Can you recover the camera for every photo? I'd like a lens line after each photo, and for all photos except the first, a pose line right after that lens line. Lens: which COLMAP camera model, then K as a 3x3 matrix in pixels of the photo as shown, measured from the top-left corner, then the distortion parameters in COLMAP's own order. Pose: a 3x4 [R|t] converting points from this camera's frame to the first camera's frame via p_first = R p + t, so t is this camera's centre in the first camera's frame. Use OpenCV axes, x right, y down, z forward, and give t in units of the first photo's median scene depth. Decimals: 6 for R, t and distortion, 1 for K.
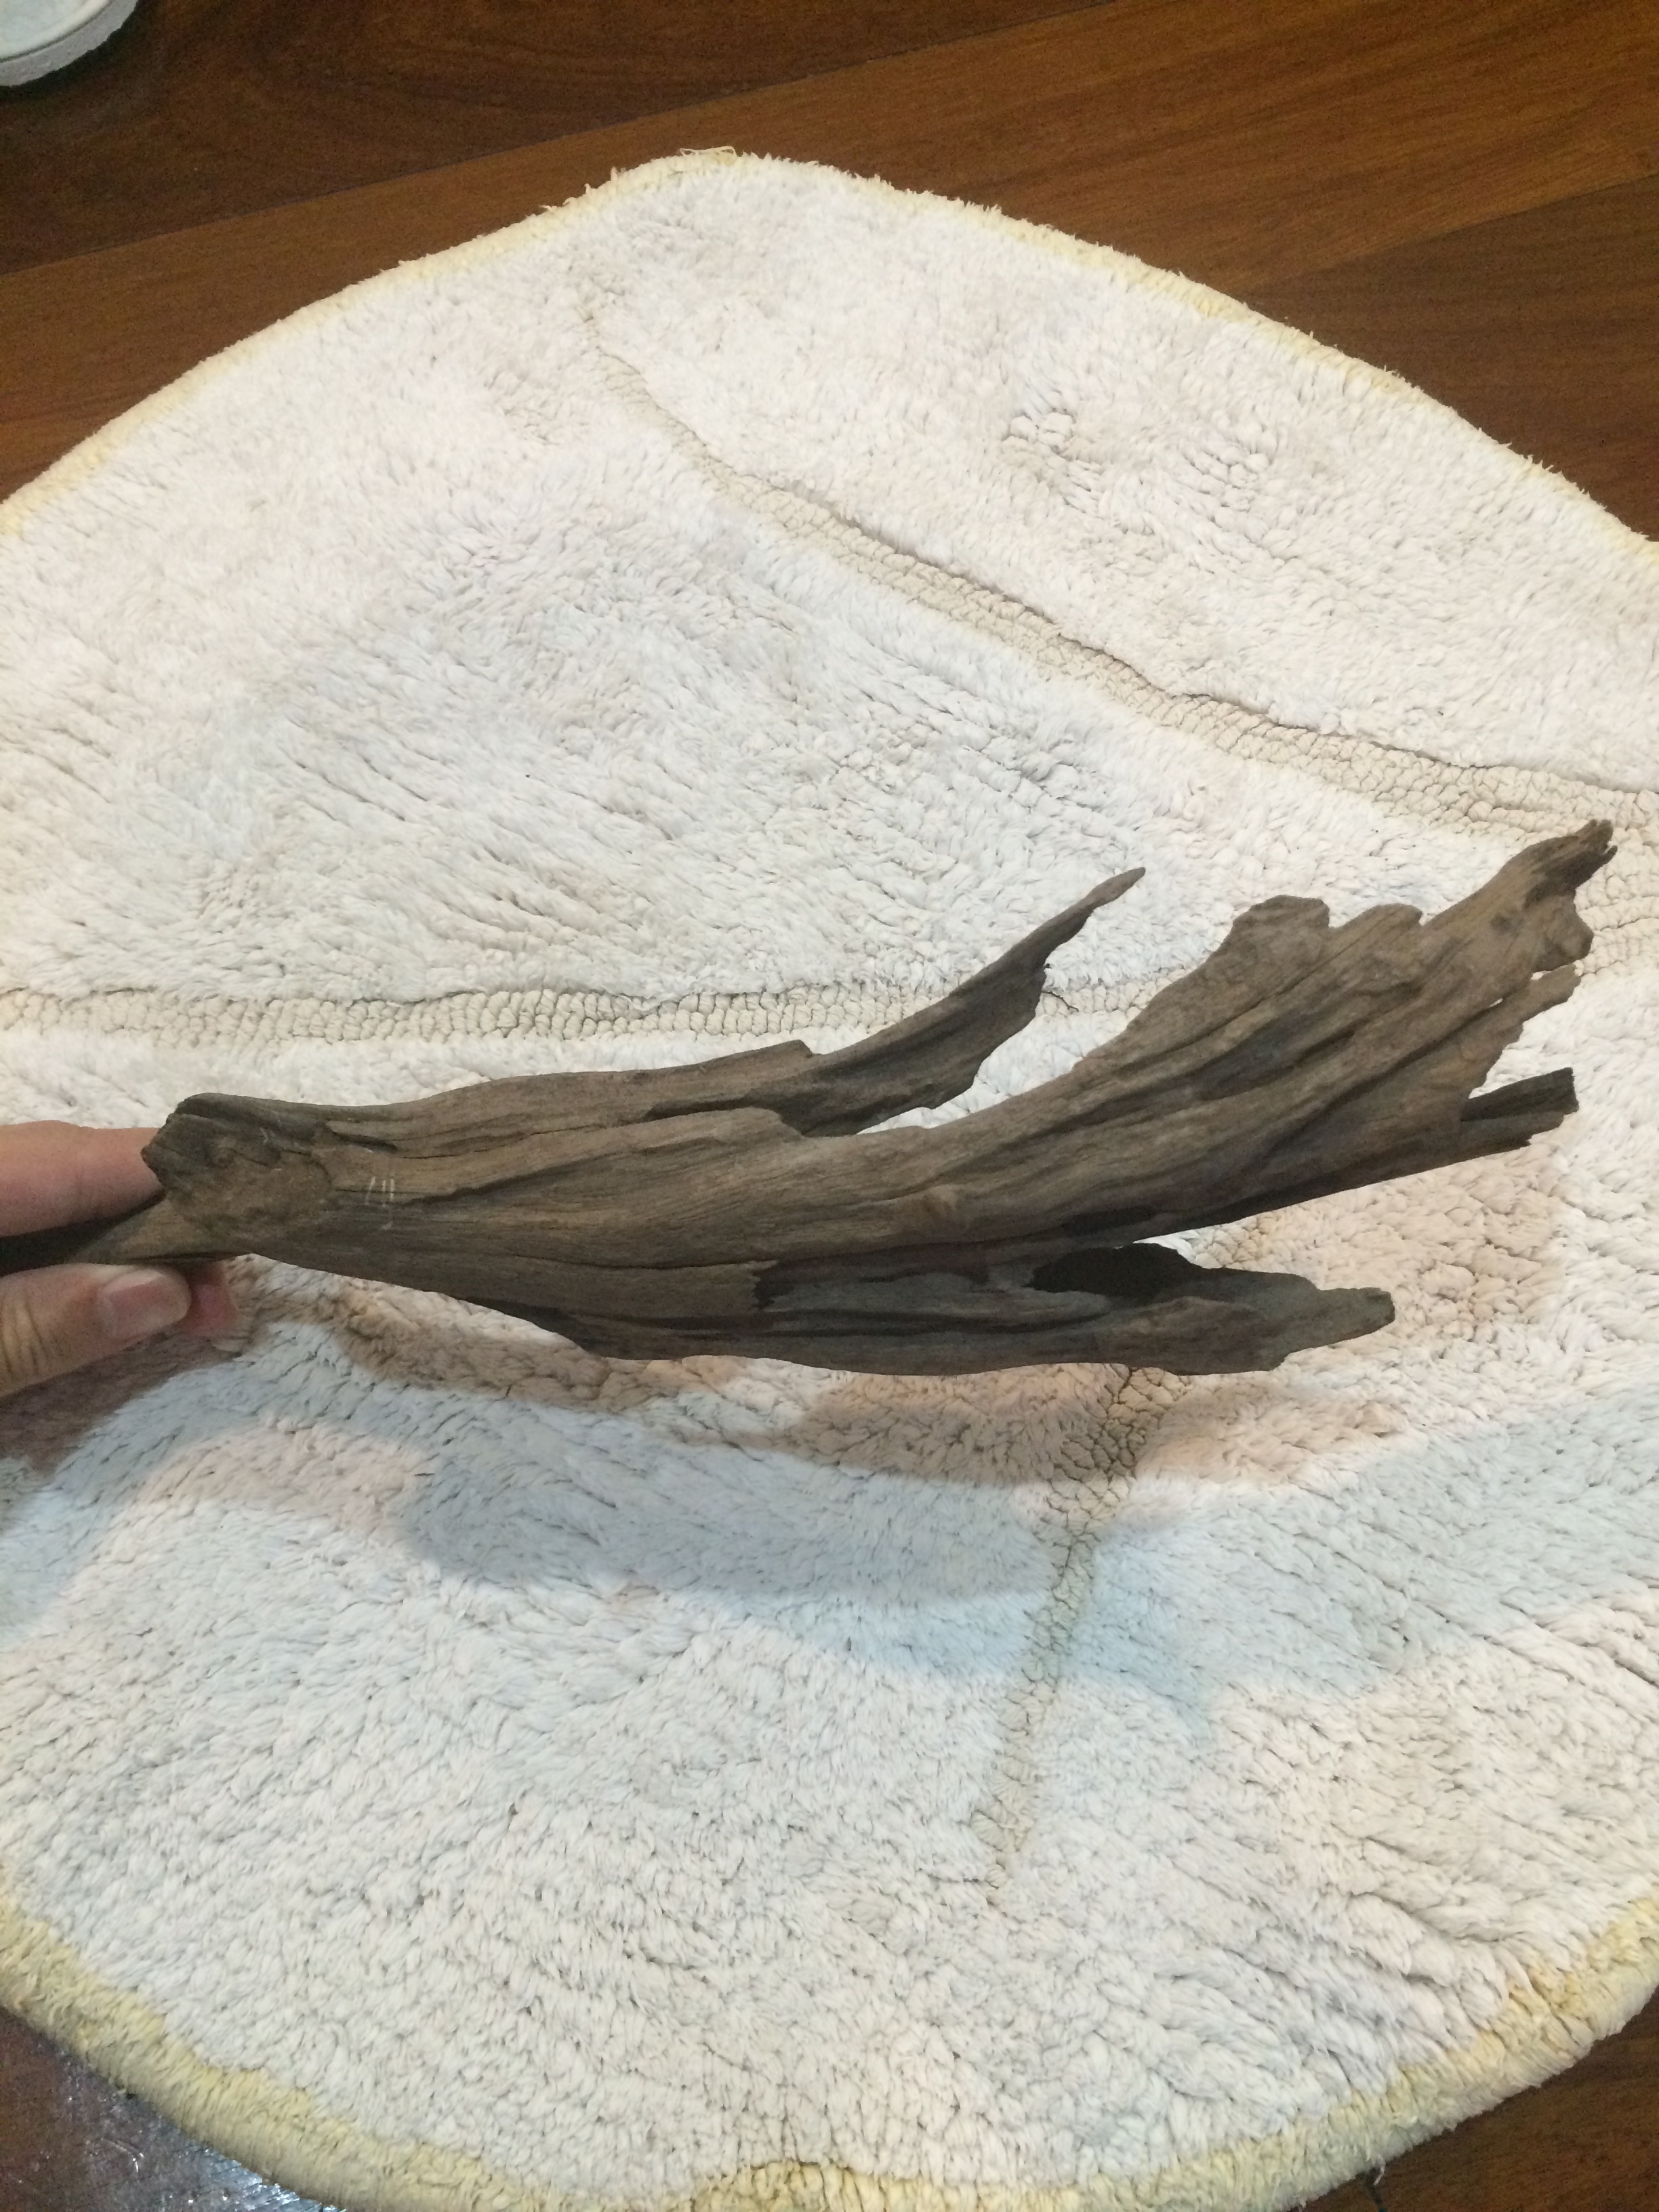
lens RADIAL K [[1878.2, 0, 834.8], [0, 1878.2, 1116.9], [0, 0, 1]] dist [0.074060, -0.120004]
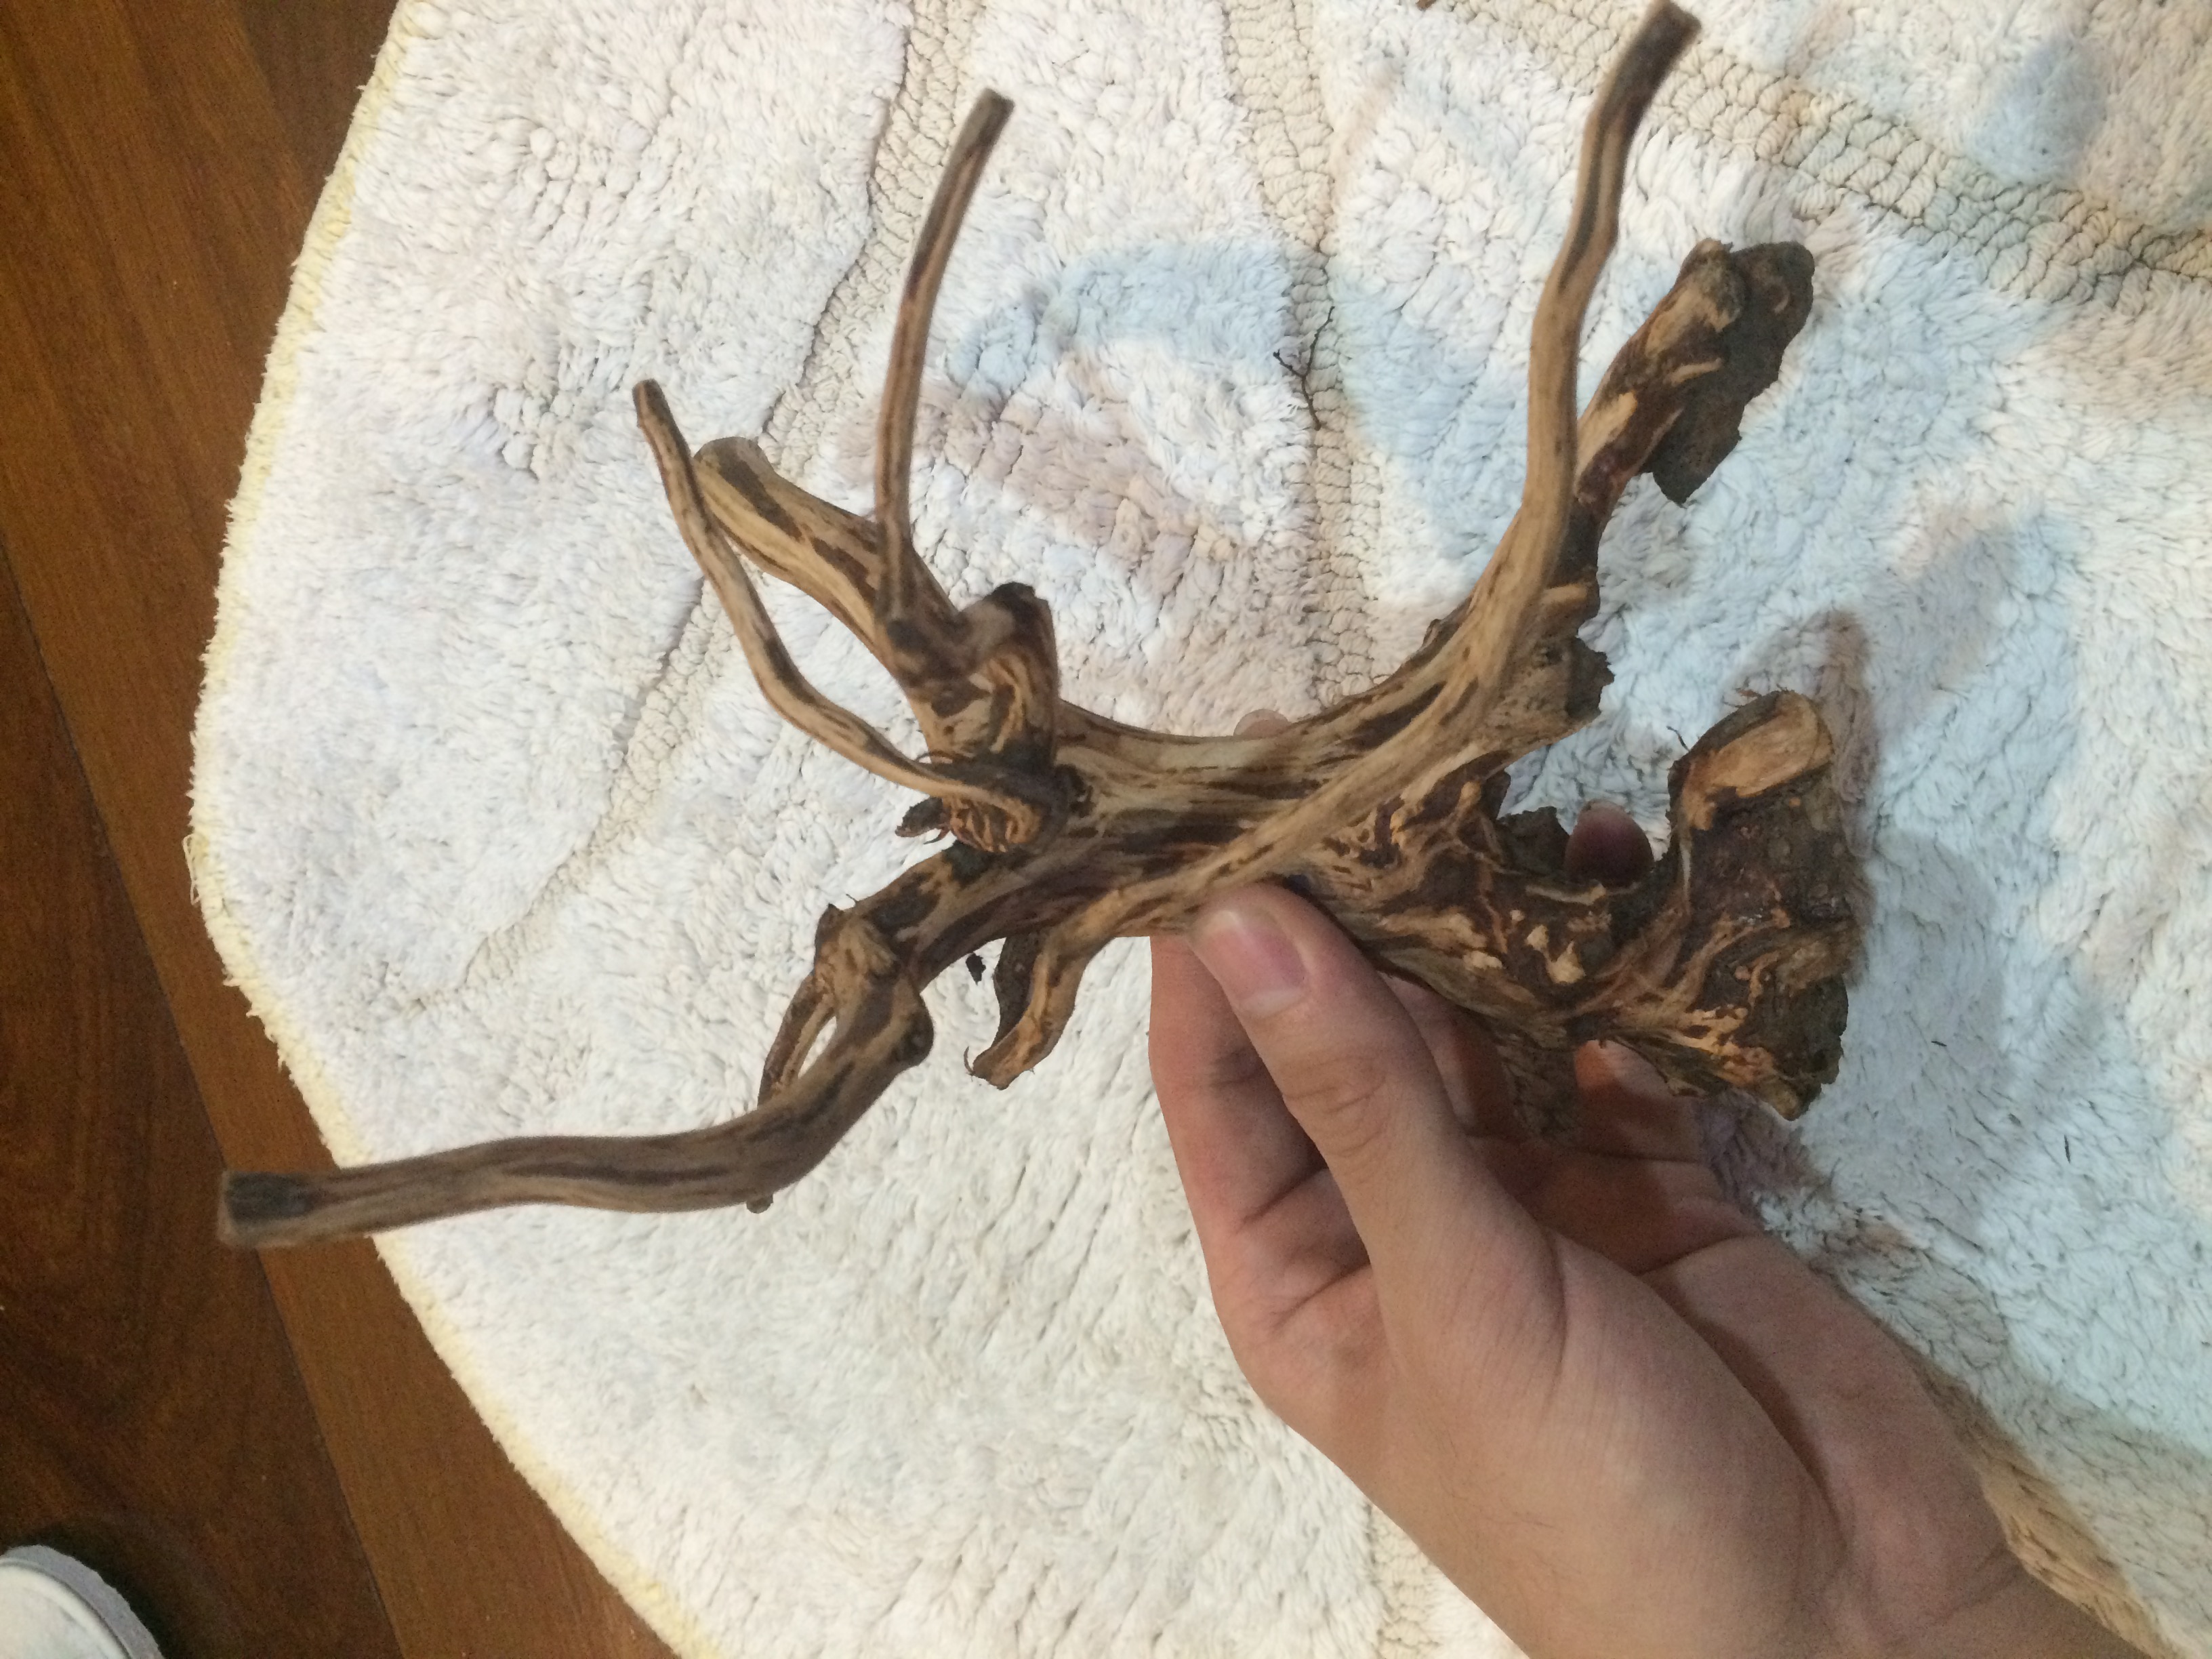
lens RADIAL K [[1878.2, 0, 1135.1], [0, 1878.2, 821.7], [0, 0, 1]] dist [0.074060, -0.120004]
pose [[-0.053680, -0.995710, -0.075368, -0.009476], [0.997858, -0.056316, 0.033293, -0.168464], [-0.037395, -0.073419, 0.996600, 0.229650]]
